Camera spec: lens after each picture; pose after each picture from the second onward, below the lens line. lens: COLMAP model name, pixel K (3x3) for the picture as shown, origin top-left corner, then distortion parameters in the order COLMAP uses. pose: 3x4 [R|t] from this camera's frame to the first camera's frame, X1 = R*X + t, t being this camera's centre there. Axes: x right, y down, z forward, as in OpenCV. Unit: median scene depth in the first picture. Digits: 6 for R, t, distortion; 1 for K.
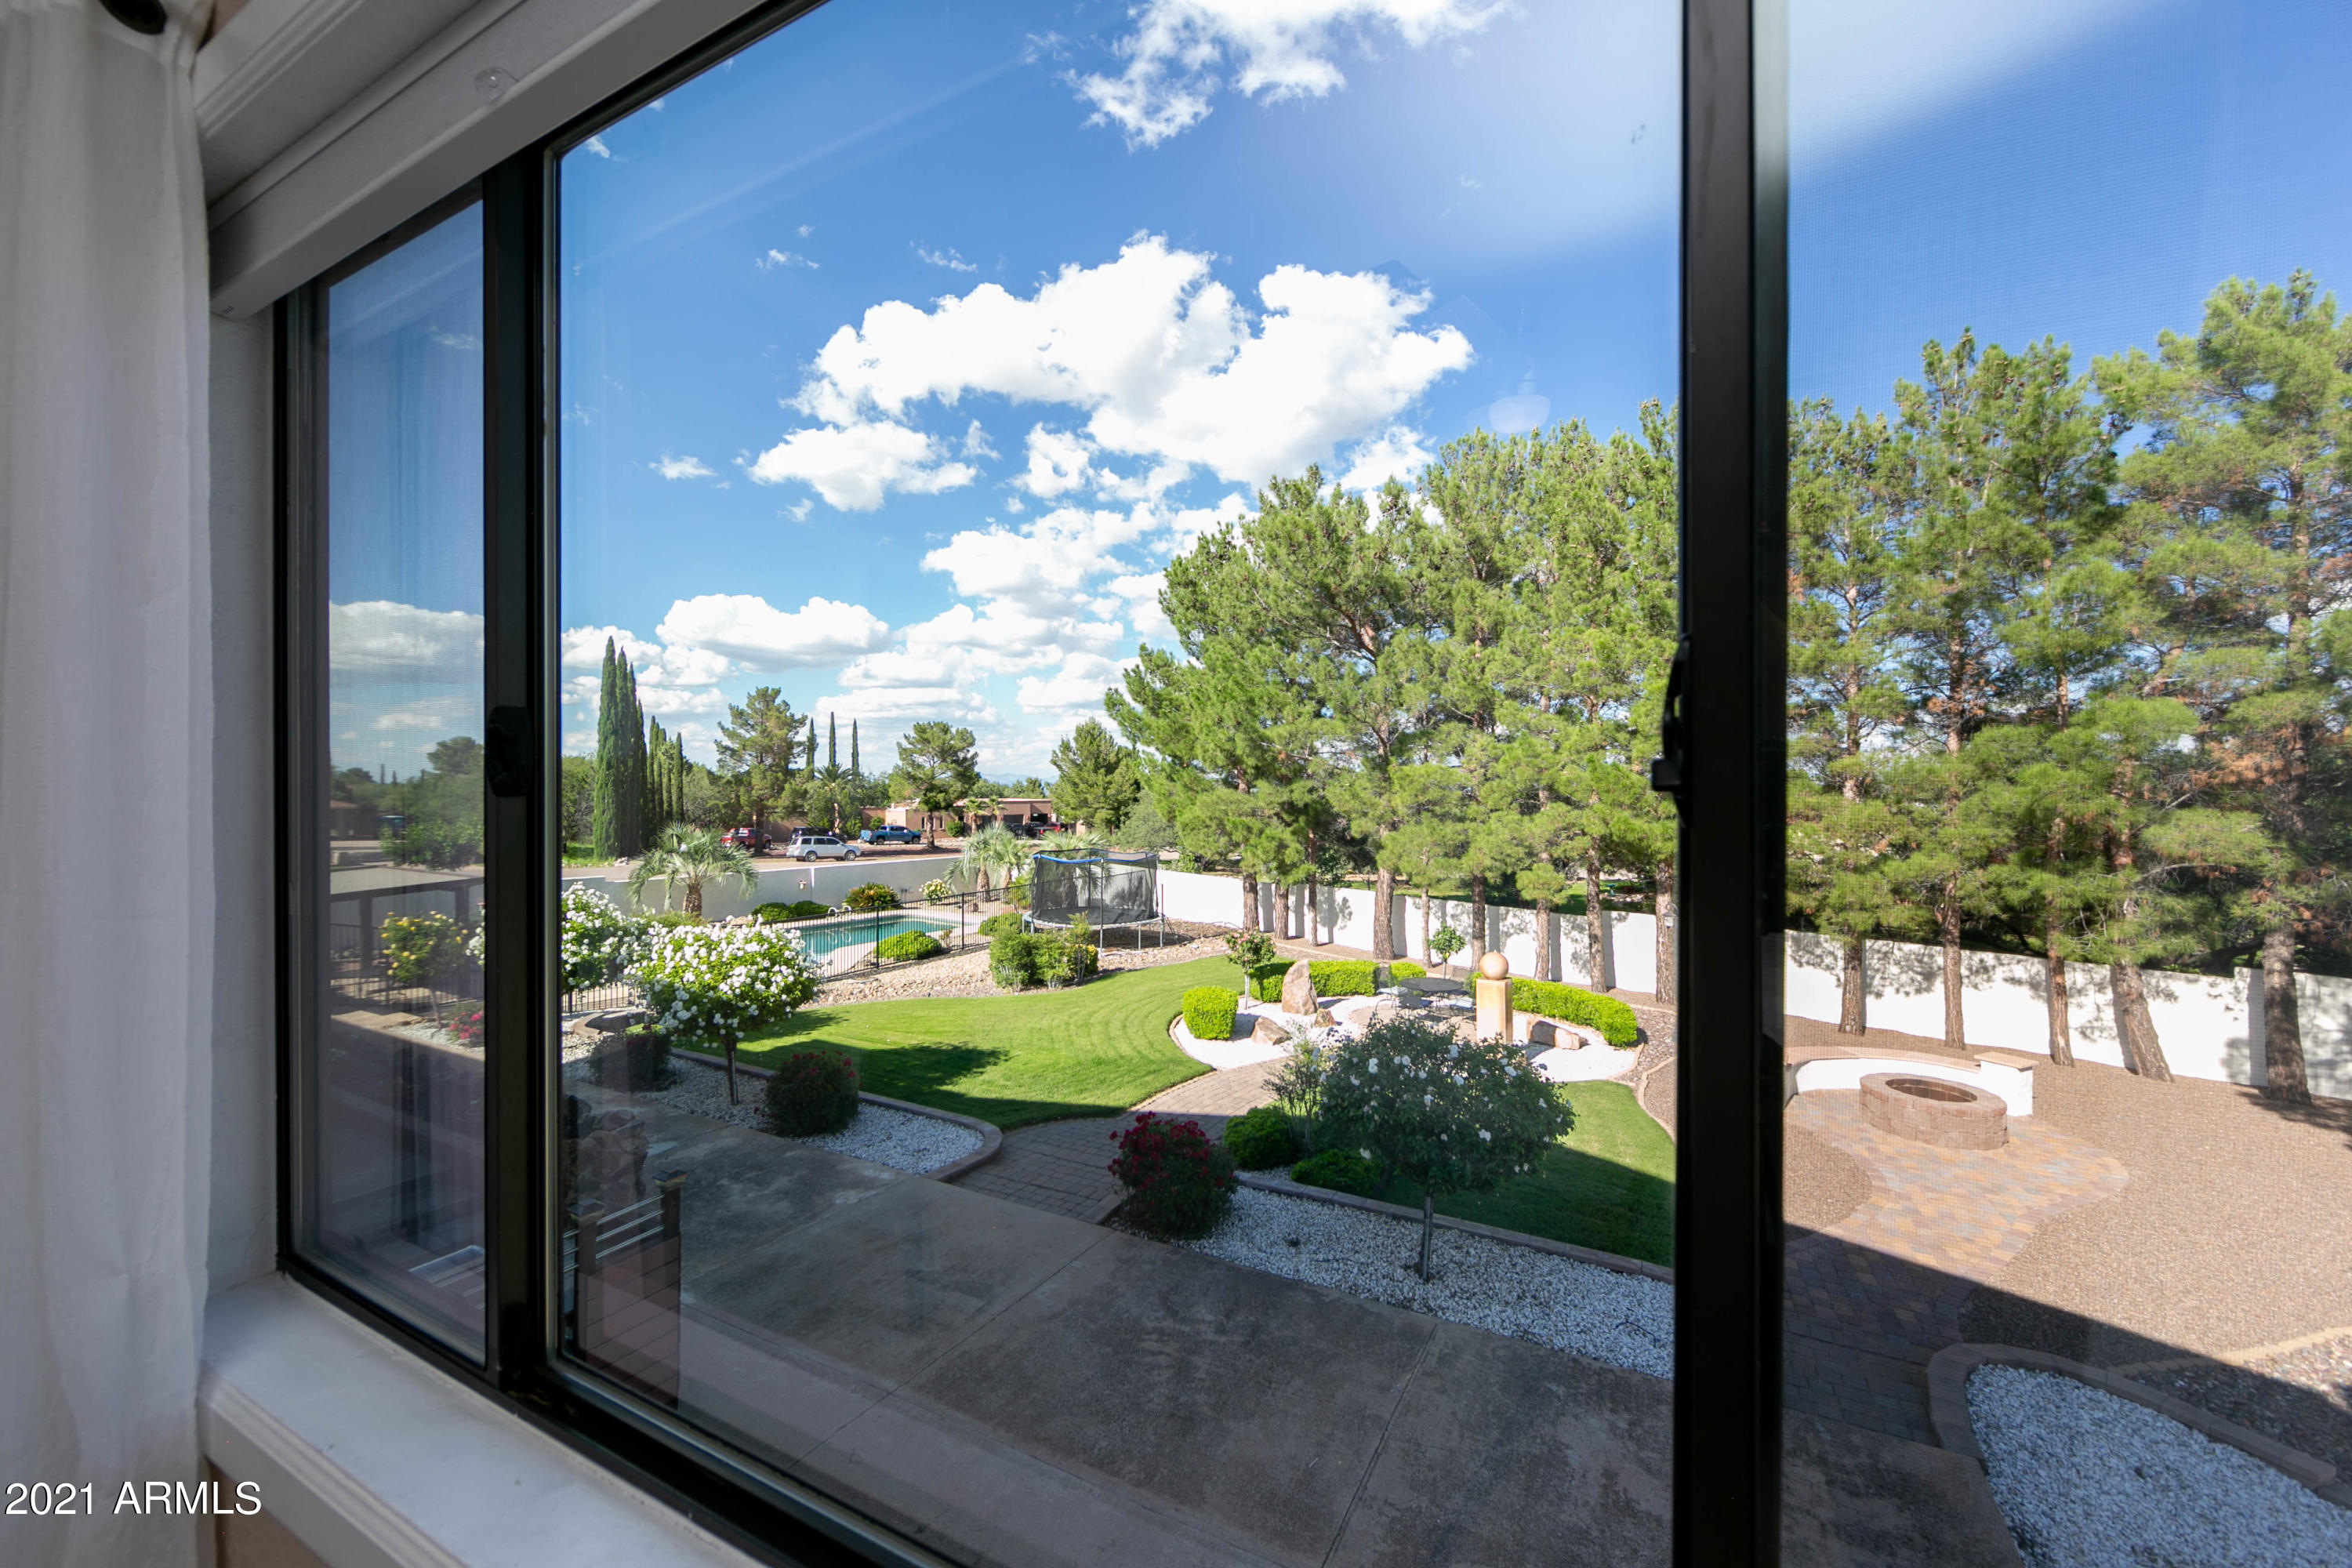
lens RADIAL K [[917.2, 0, 1176.0], [0, 917.2, 784.3], [0, 0, 1]] dist [-0.002352, -0.000351]
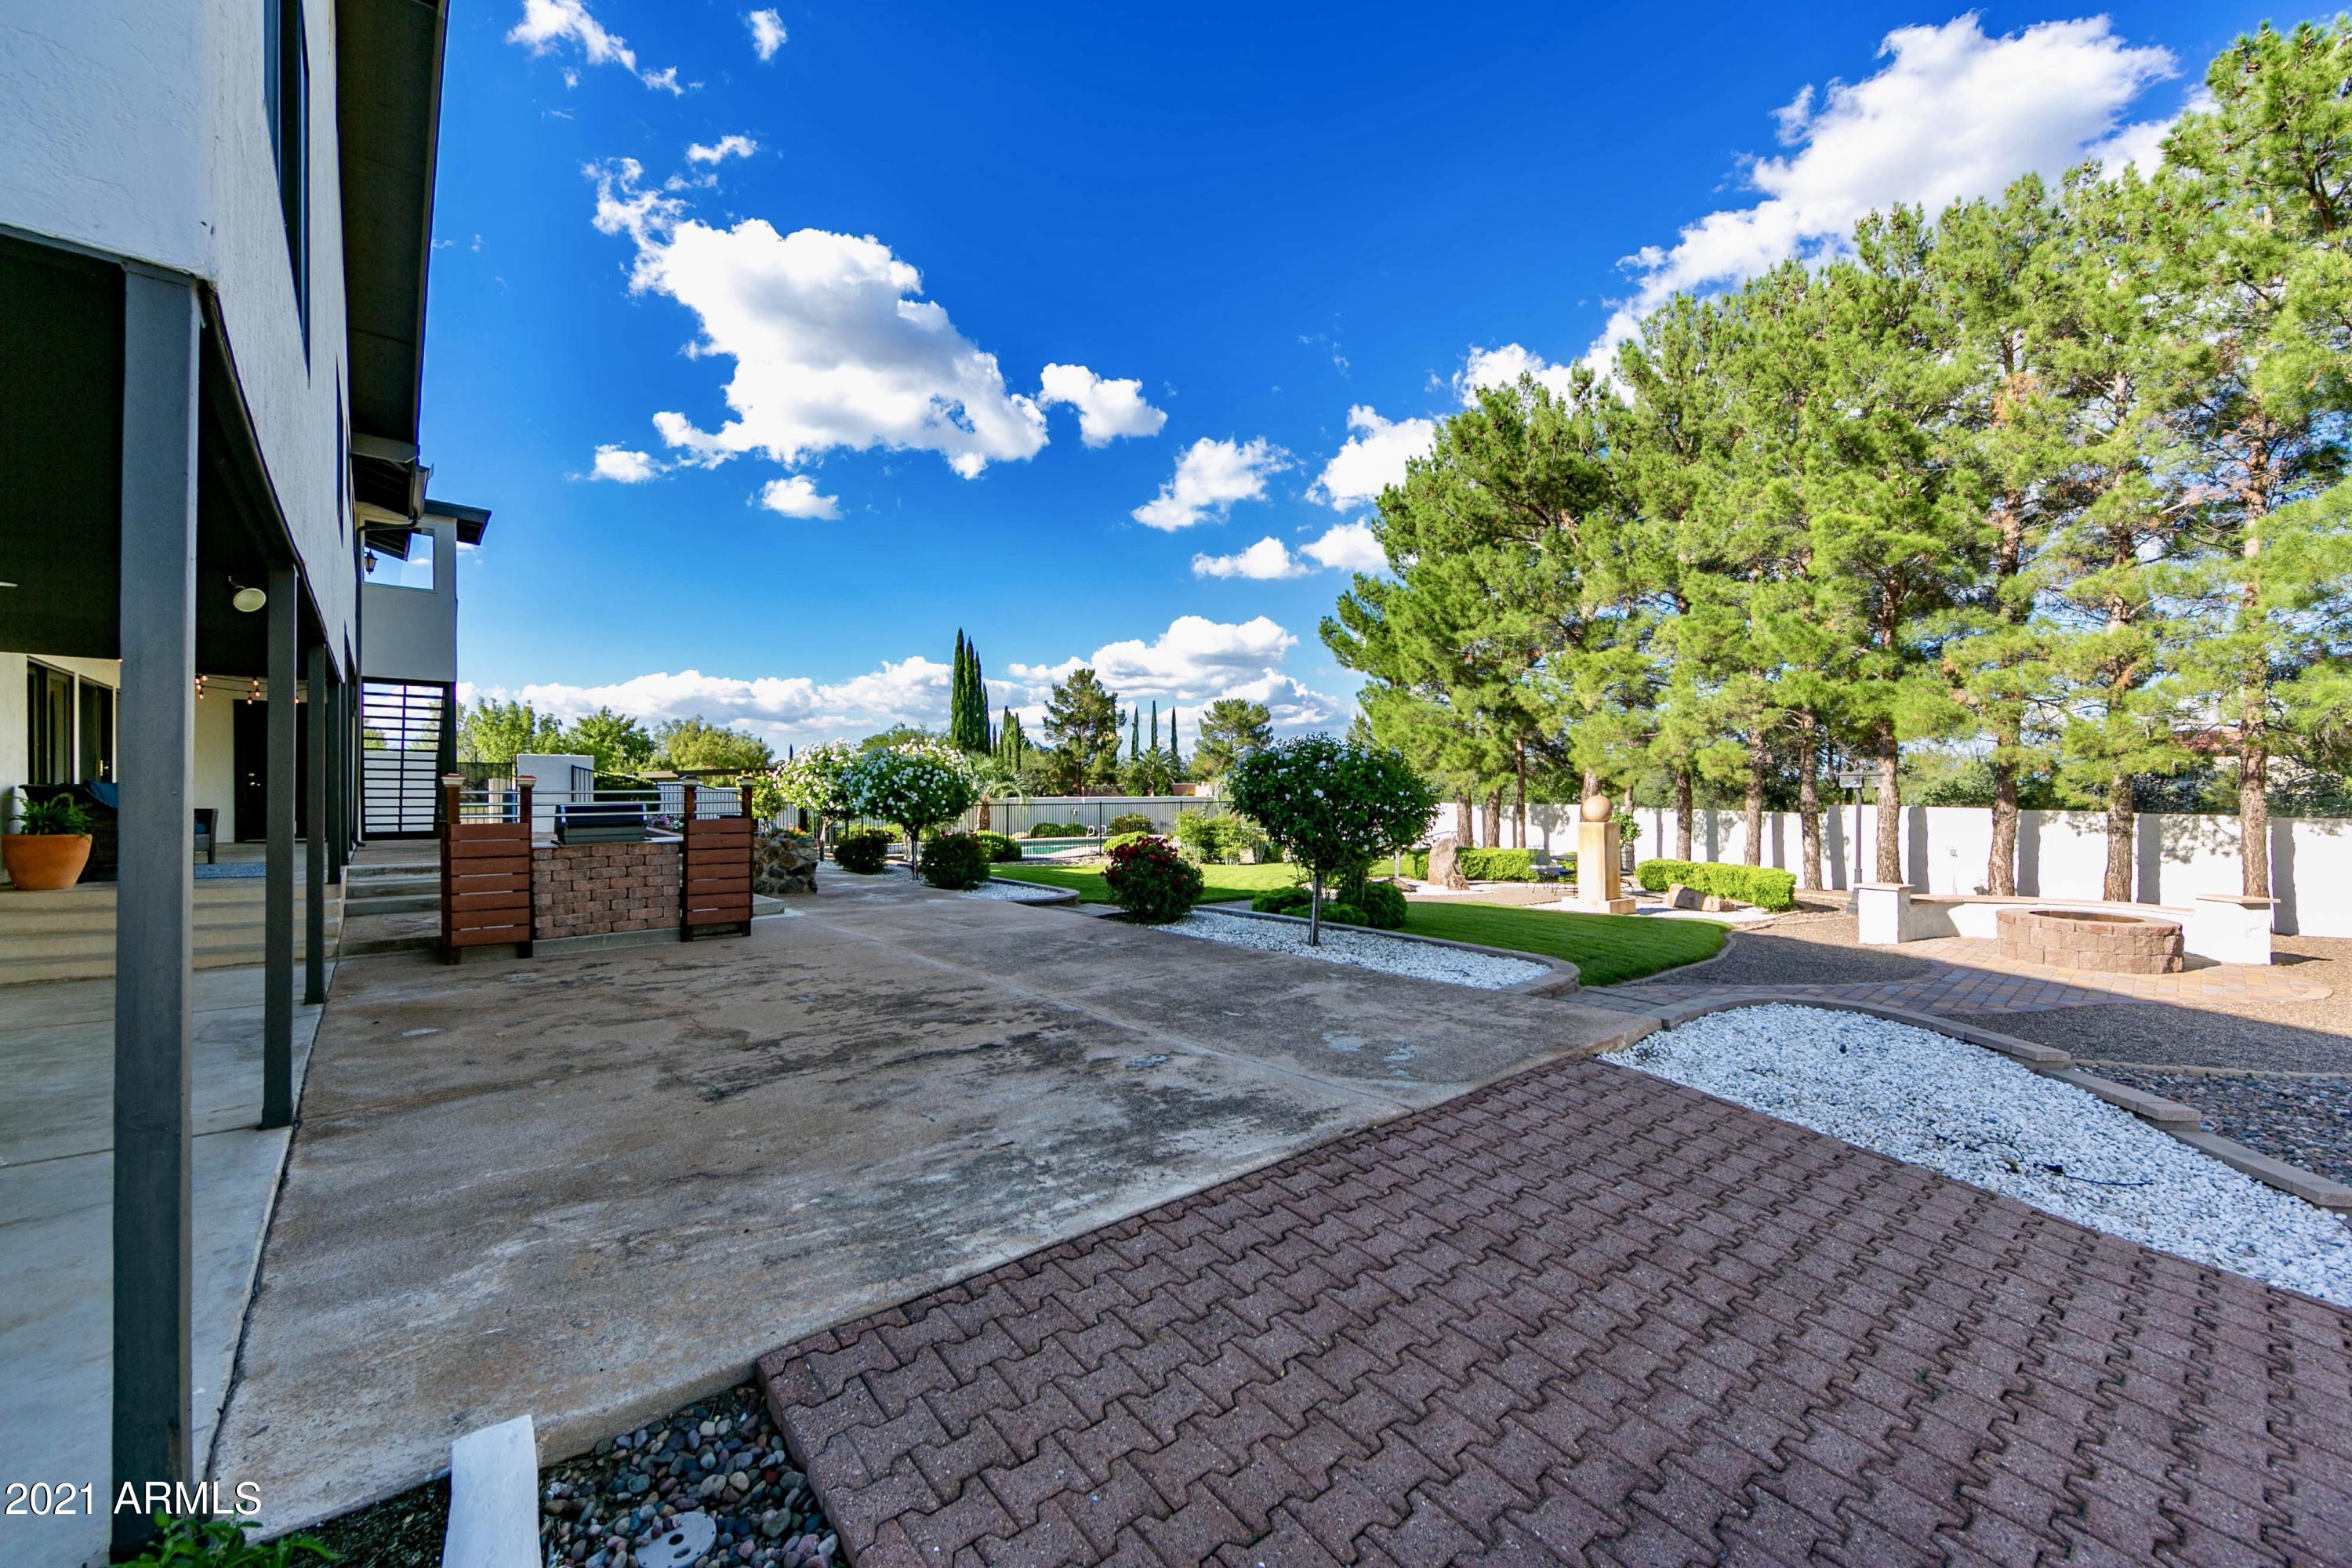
lens RADIAL K [[917.2, 0, 1179.1], [0, 917.2, 783.0], [0, 0, 1]] dist [-0.002352, -0.000351]
pose [[0.935537, -0.005629, -0.353184, 0.282677], [0.004197, 0.999980, -0.004819, 0.179879], [0.353204, 0.003026, 0.935541, -0.084597]]
